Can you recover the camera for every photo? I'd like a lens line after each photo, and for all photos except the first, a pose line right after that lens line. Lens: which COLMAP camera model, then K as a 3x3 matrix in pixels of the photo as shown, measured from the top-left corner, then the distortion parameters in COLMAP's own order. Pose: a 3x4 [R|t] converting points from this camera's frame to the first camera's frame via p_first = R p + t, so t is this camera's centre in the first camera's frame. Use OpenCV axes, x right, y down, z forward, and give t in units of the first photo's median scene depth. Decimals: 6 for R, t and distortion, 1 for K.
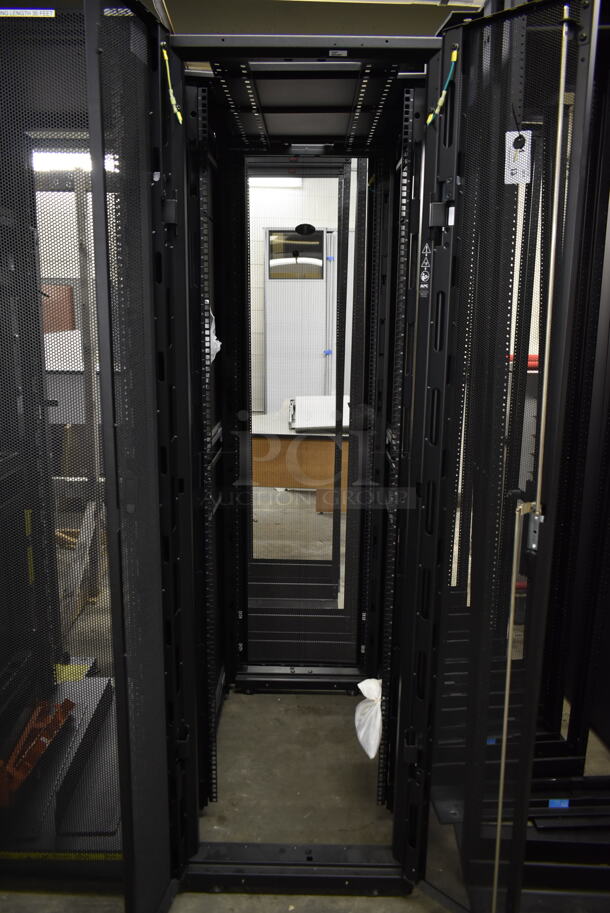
lens RADIAL K [[707.0, 0, 305.0], [0, 707.0, 456.5], [0, 0, 1]] dist [0.000035, 0.002219]
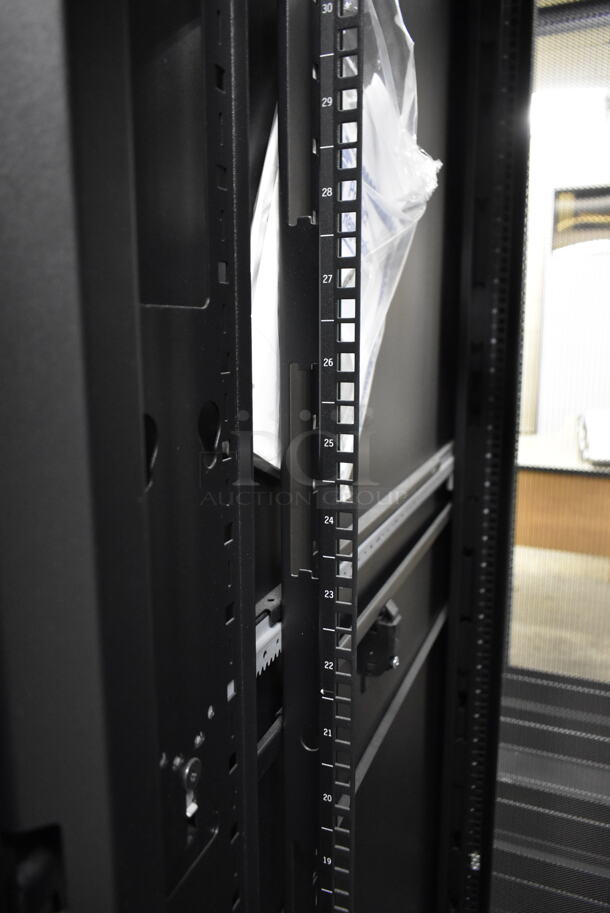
lens RADIAL K [[702.3, 0, 305.0], [0, 702.3, 456.5], [0, 0, 1]] dist [-0.003881, -0.001997]
pose [[0.931983, 0.050745, -0.358932, -0.025985], [-0.060268, 0.998064, -0.015385, -0.017321], [0.357457, 0.035970, 0.933237, 0.322799]]
